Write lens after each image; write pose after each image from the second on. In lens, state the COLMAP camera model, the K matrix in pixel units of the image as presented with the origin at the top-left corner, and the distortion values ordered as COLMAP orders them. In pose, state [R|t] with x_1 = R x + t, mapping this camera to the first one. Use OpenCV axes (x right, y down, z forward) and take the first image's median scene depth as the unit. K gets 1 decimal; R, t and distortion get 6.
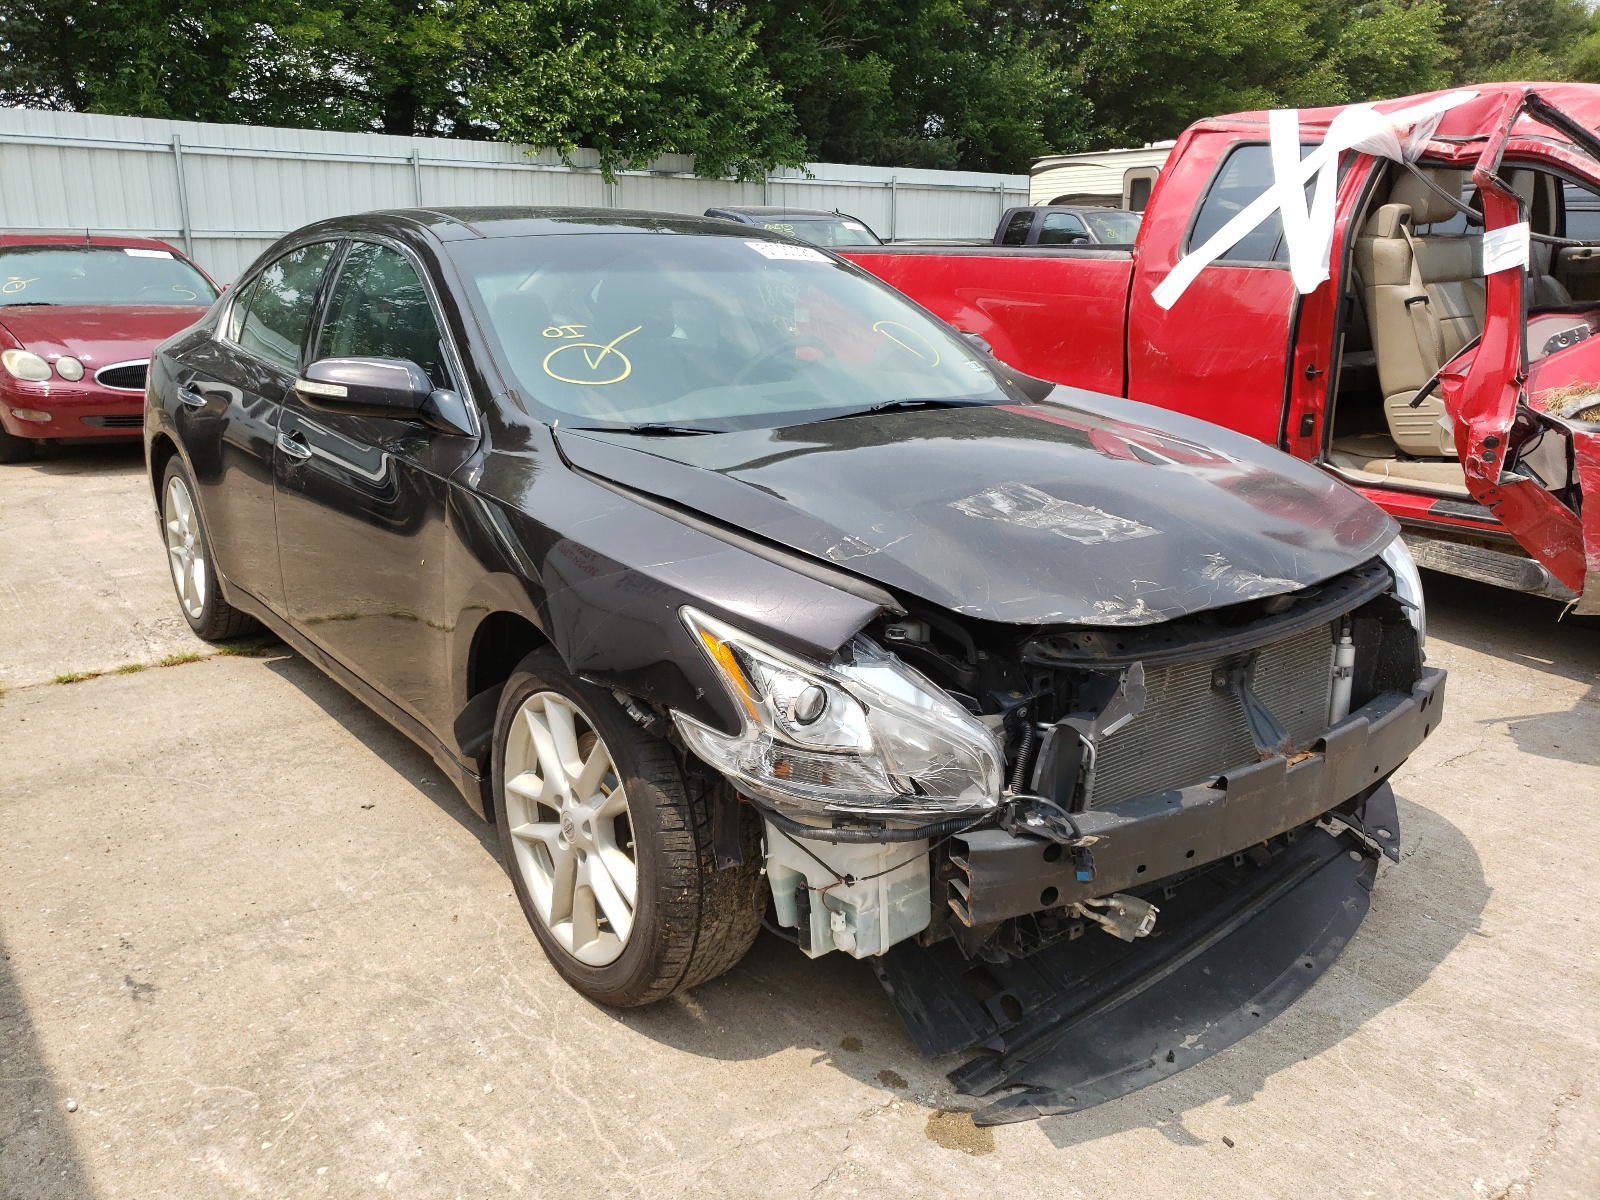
lens RADIAL K [[1311.7, 0, 792.0], [0, 1311.7, 600.4], [0, 0, 1]] dist [-0.002121, 0.042611]
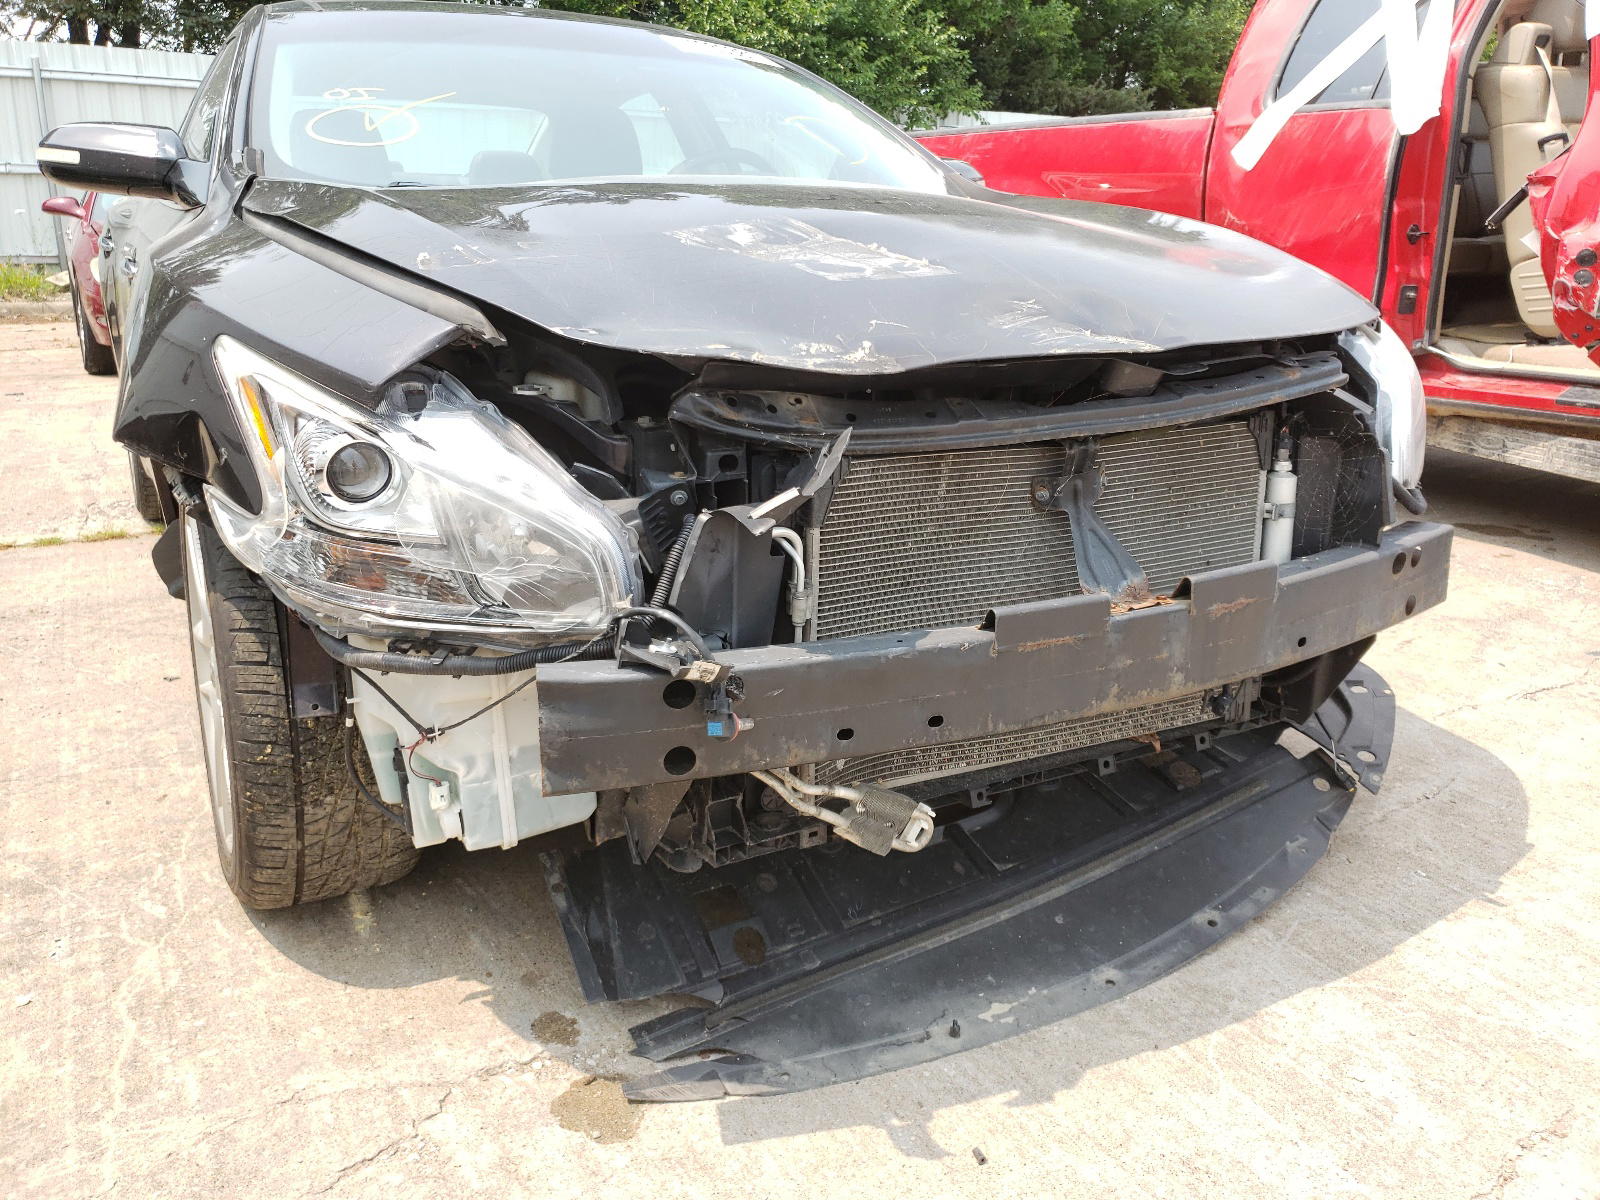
lens RADIAL K [[1311.7, 0, 821.2], [0, 1311.7, 570.5], [0, 0, 1]] dist [-0.002121, 0.042611]
pose [[0.990736, 0.034530, -0.131338, 0.288766], [-0.035402, 0.999364, -0.004315, 0.104760], [0.131105, 0.008924, 0.991328, 0.284724]]
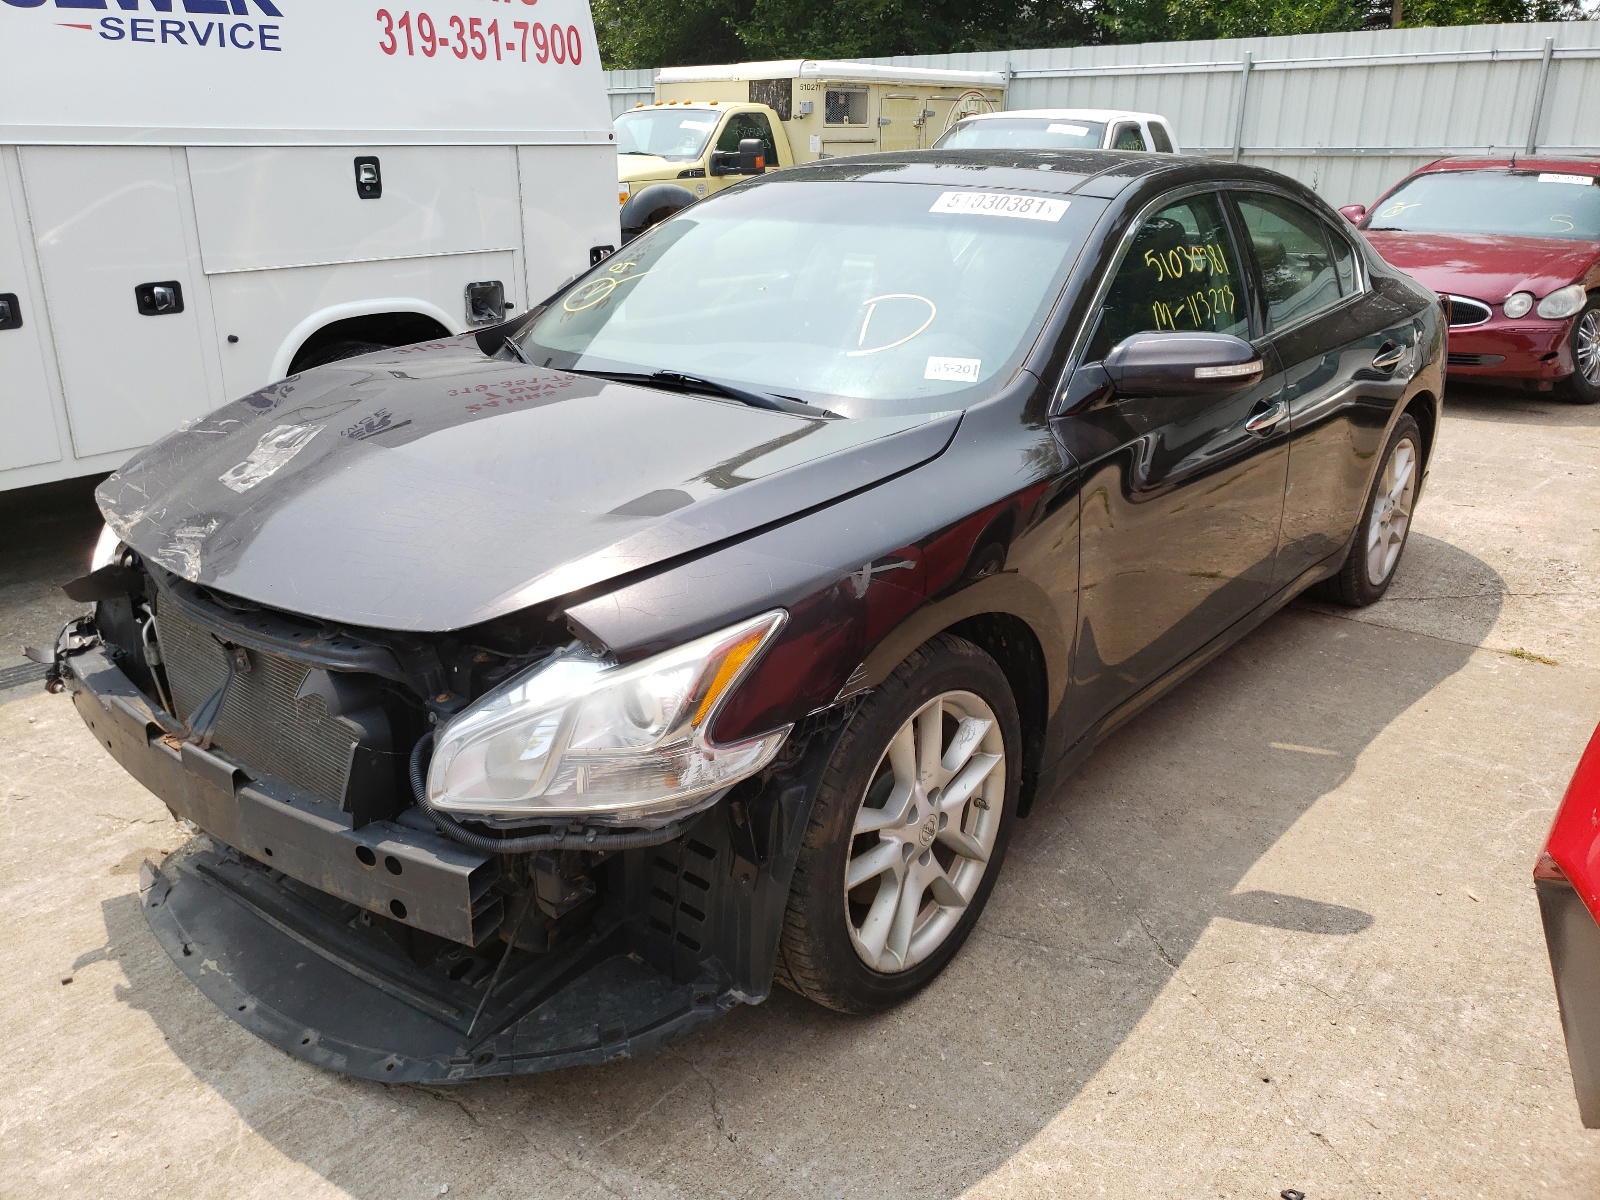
lens RADIAL K [[1311.7, 0, 806.3], [0, 1311.7, 599.9], [0, 0, 1]] dist [-0.002121, 0.042611]
pose [[0.181019, 0.329871, -0.926508, 1.260001], [-0.257302, 0.925144, 0.279114, -0.355474], [0.949225, 0.187868, 0.252346, 1.113087]]
